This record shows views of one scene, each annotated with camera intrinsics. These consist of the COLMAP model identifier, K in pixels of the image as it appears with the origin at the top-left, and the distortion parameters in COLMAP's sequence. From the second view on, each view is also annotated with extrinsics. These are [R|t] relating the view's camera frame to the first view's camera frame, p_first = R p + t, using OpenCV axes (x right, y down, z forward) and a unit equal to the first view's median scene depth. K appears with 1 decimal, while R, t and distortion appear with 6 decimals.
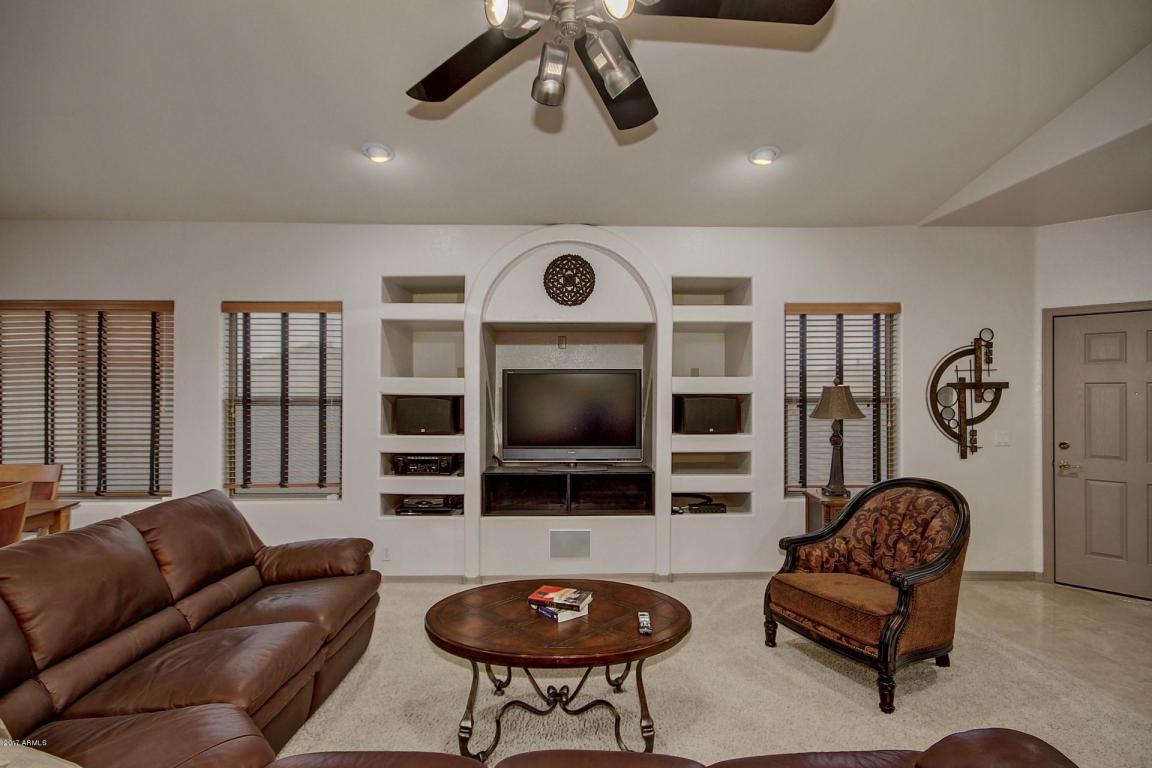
lens RADIAL K [[558.8, 0, 580.9], [0, 558.8, 389.4], [0, 0, 1]] dist [-0.000178, -0.000063]
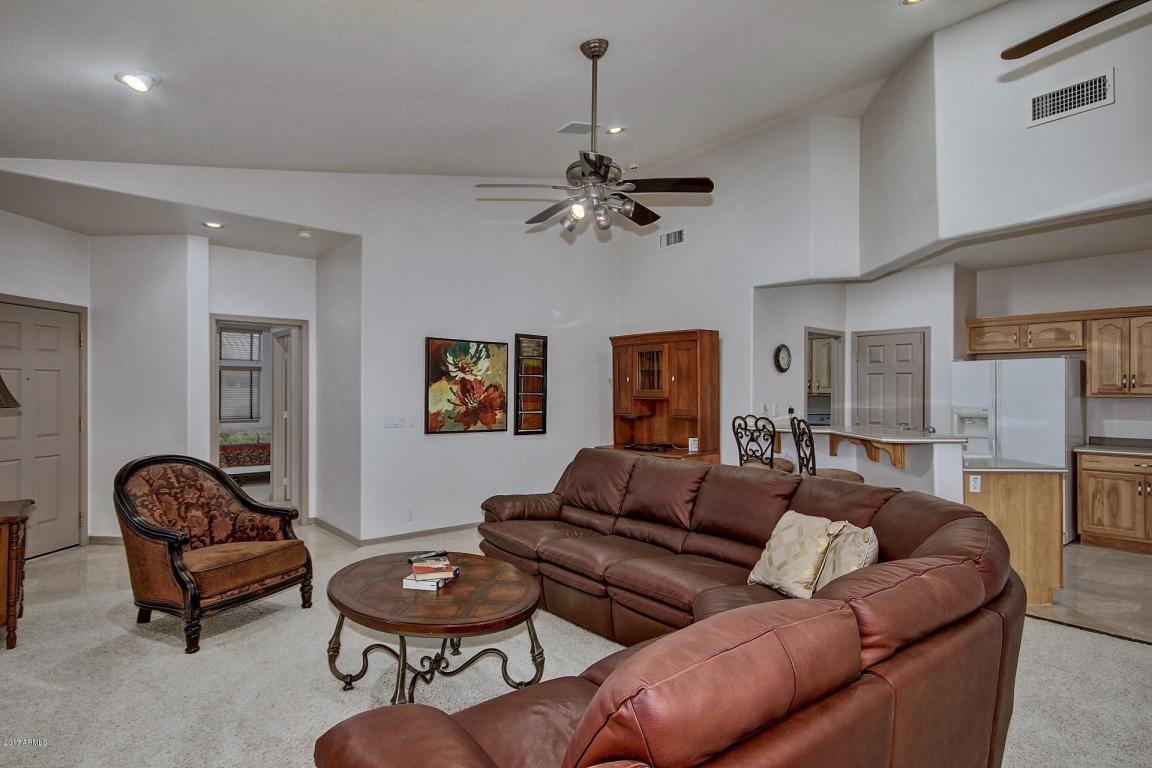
lens RADIAL K [[597.4, 0, 579.6], [0, 597.4, 389.9], [0, 0, 1]] dist [0.001158, 0.001743]
pose [[-0.632344, 0.000437, 0.774688, -0.598155], [-0.005526, 0.999972, -0.005074, 0.027486], [-0.774668, -0.007489, -0.632324, 0.836984]]
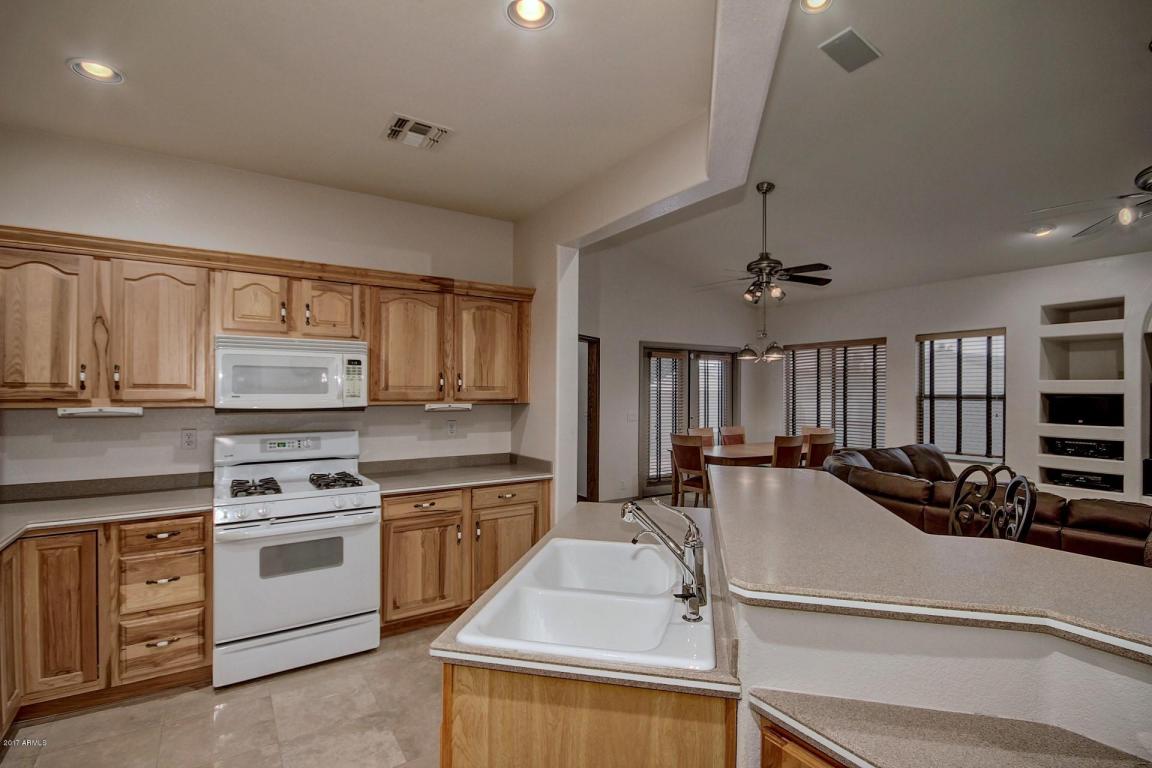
lens RADIAL K [[544.3, 0, 580.9], [0, 544.3, 389.1], [0, 0, 1]] dist [-0.002258, -0.000727]
pose [[0.533196, -0.001810, -0.845990, 0.163523], [-0.003997, 0.999981, -0.004659, 0.009649], [0.845982, 0.005865, 0.533179, -0.637286]]
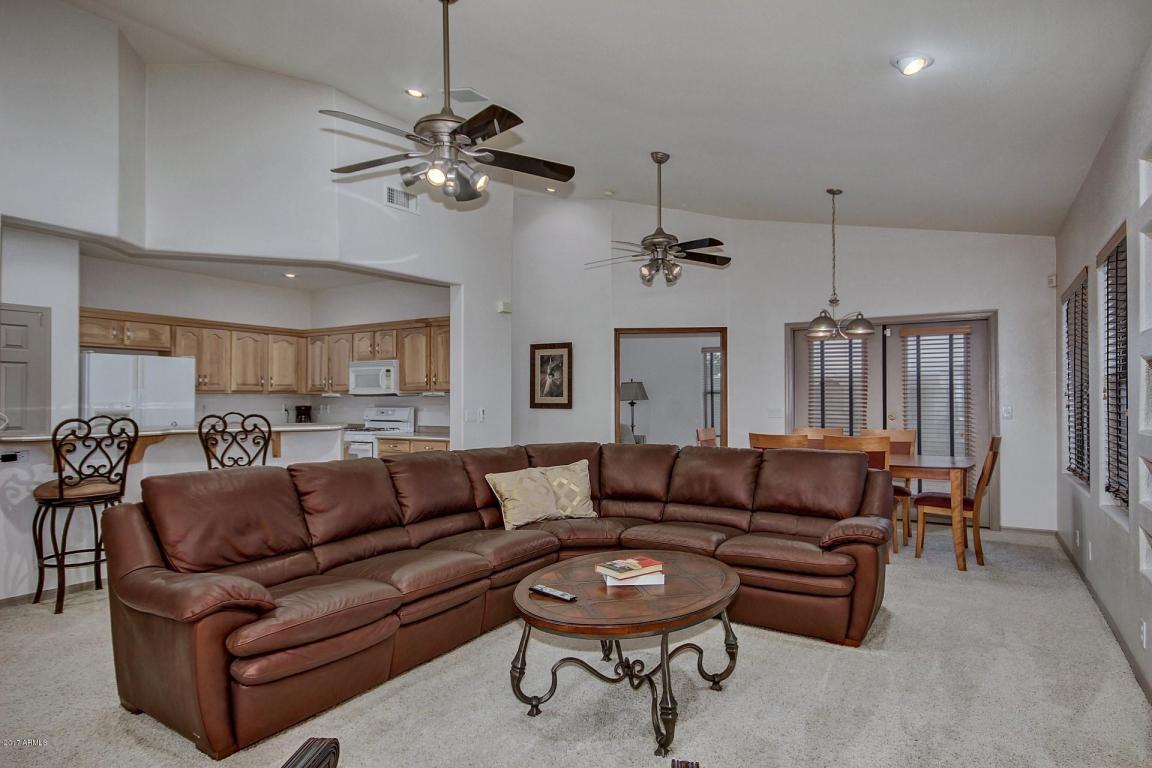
lens RADIAL K [[639.7, 0, 579.5], [0, 639.7, 390.9], [0, 0, 1]] dist [-0.002251, 0.017696]
pose [[-0.541524, -0.010156, -0.840624, 0.526079], [0.001904, 0.999910, -0.013307, 0.047922], [0.840683, -0.008807, -0.541456, 0.857416]]
